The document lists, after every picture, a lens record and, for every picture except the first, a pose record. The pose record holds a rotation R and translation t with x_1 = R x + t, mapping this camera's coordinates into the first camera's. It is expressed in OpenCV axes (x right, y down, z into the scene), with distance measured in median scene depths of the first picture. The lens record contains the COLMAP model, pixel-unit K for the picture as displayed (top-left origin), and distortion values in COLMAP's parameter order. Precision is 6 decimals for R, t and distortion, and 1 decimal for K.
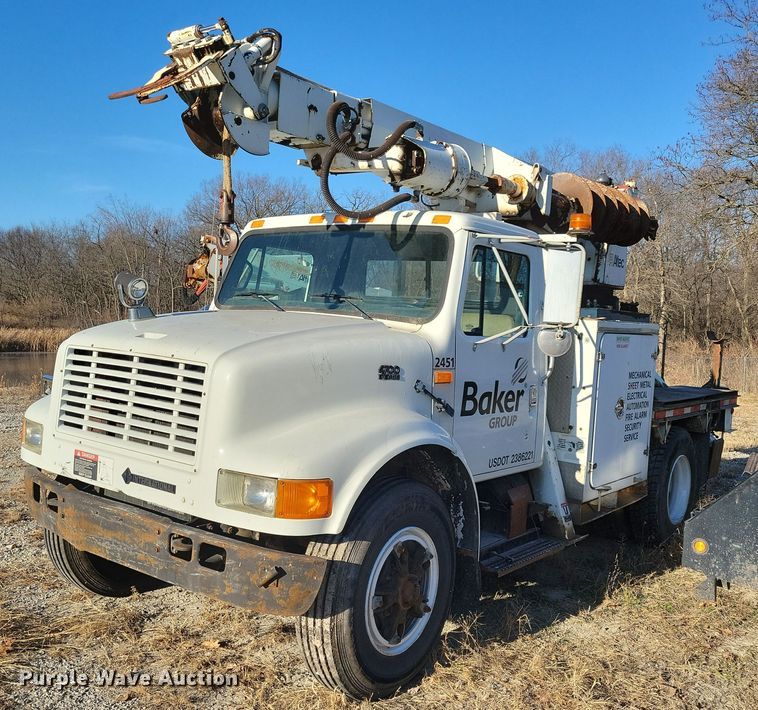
lens RADIAL K [[823.6, 0, 379.0], [0, 823.6, 355.0], [0, 0, 1]] dist [-0.016433, -0.004451]
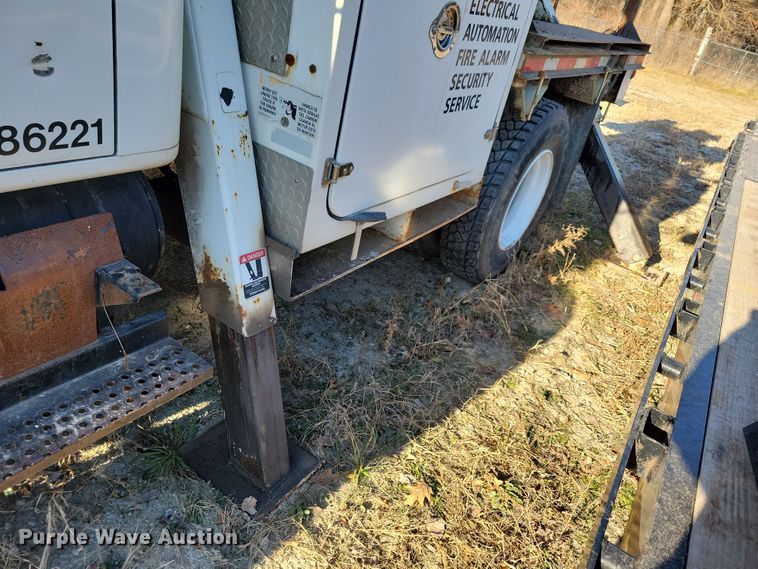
lens RADIAL K [[573.7, 0, 379.0], [0, 573.7, 284.5], [0, 0, 1]] dist [0.046223, 0.001349]
pose [[0.987057, 0.099786, 0.125547, 0.287078], [-0.145770, 0.884623, 0.442937, 0.065165], [-0.066863, -0.455505, 0.887719, 0.831418]]
